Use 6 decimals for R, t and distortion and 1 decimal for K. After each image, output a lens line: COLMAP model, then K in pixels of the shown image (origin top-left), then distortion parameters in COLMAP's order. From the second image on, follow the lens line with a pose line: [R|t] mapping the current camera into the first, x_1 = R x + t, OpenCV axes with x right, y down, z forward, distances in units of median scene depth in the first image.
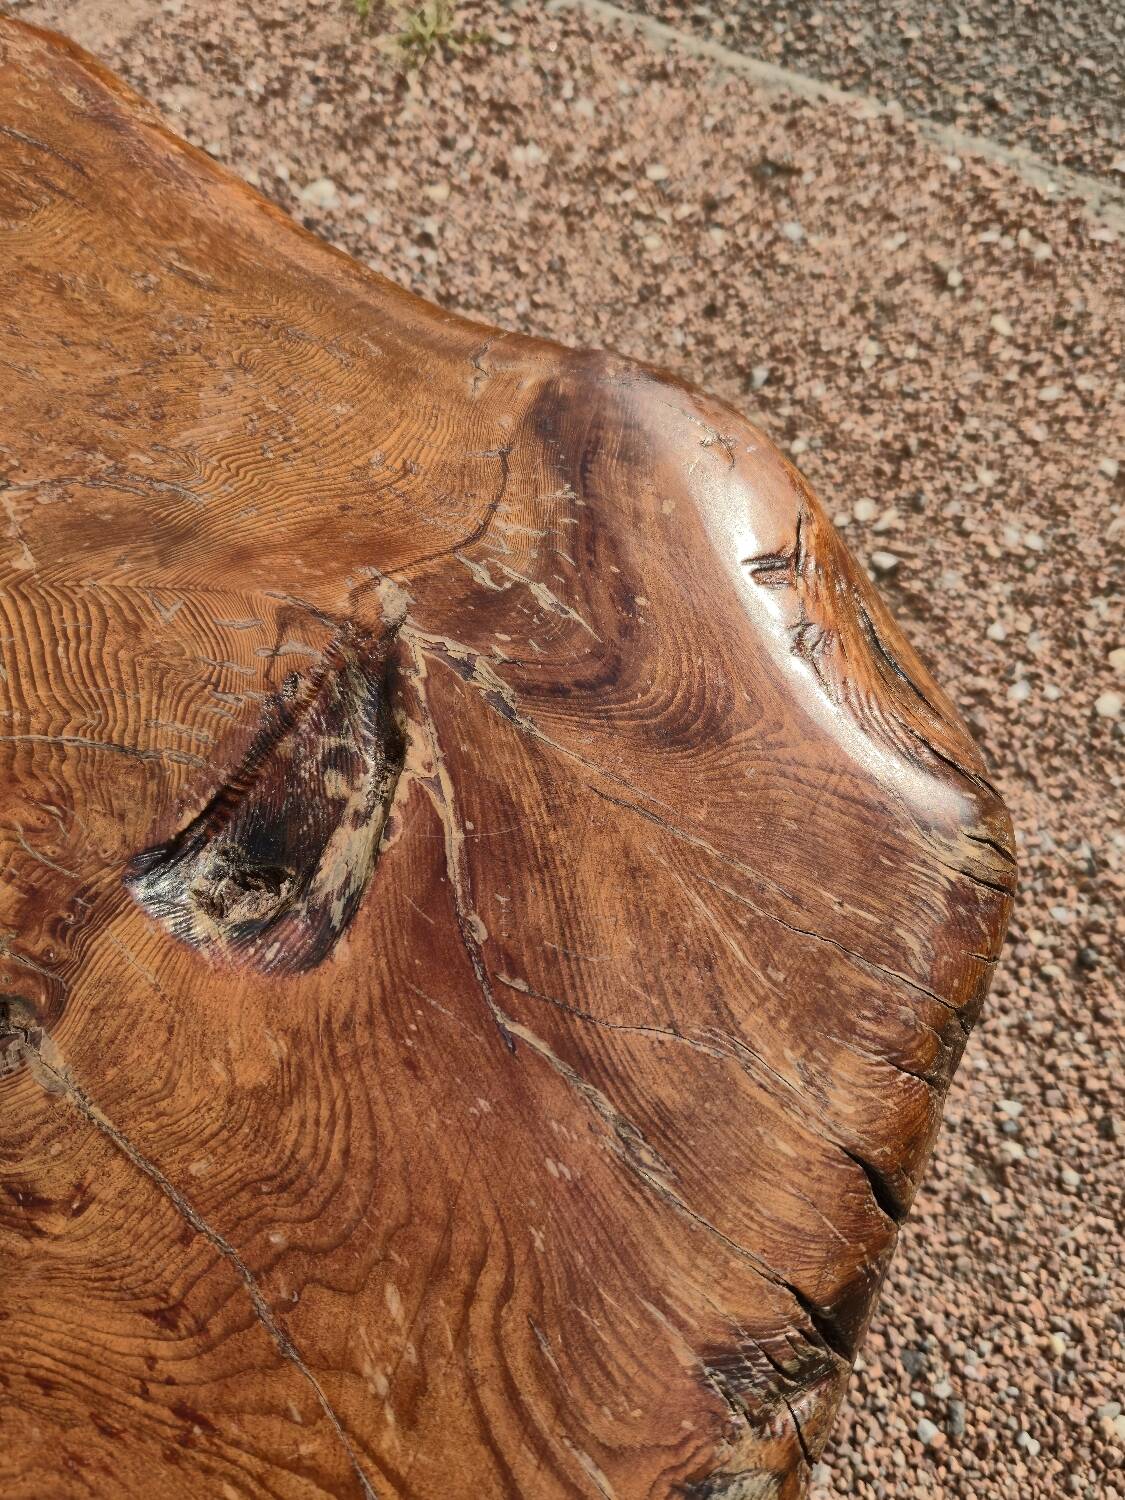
lens RADIAL K [[1227.1, 0, 566.4], [0, 1227.1, 749.7], [0, 0, 1]] dist [0.038522, -0.015321]
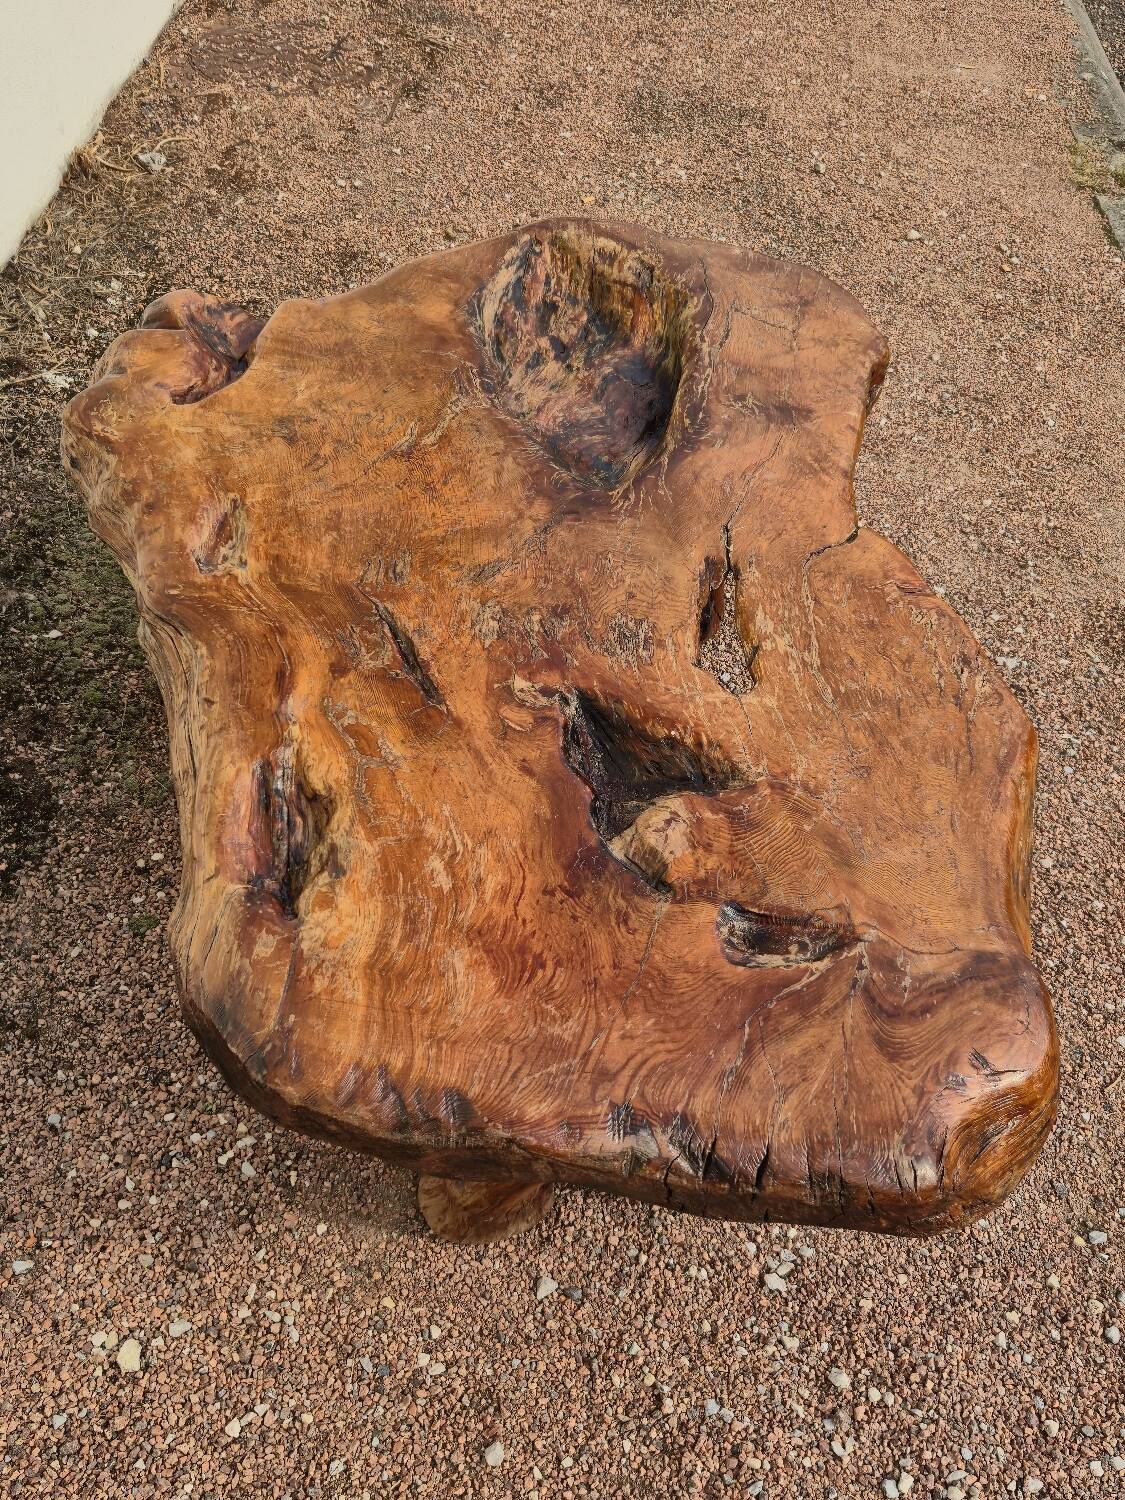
lens RADIAL K [[1459.4, 0, 561.1], [0, 1459.4, 775.2], [0, 0, 1]] dist [0.075654, -0.084613]
pose [[0.406093, 0.673201, -0.617972, 1.318483], [-0.860754, 0.508896, -0.011258, 0.308768], [0.306904, 0.536494, 0.786120, -1.838262]]
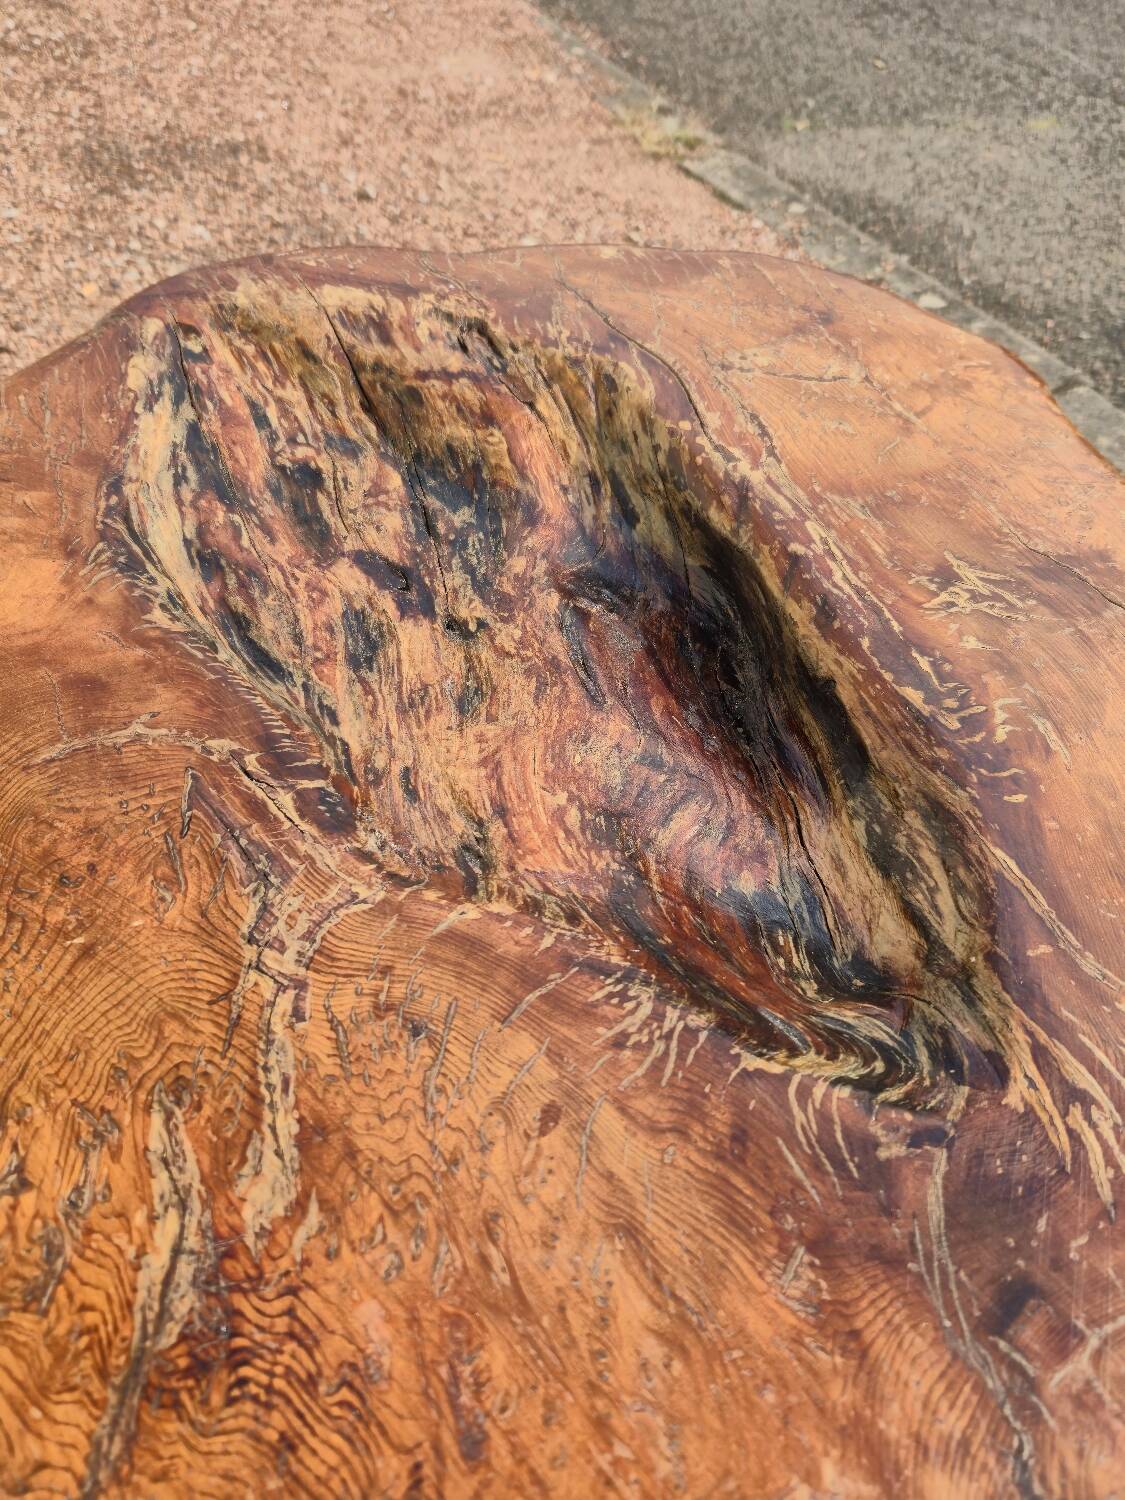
lens RADIAL K [[1227.1, 0, 566.4], [0, 1227.1, 749.7], [0, 0, 1]] dist [0.038522, -0.015321]
pose [[0.788918, 0.451089, -0.417286, -1.802115], [-0.580531, 0.769759, -0.265435, -0.032819], [0.201475, 0.451653, 0.869147, 0.088876]]
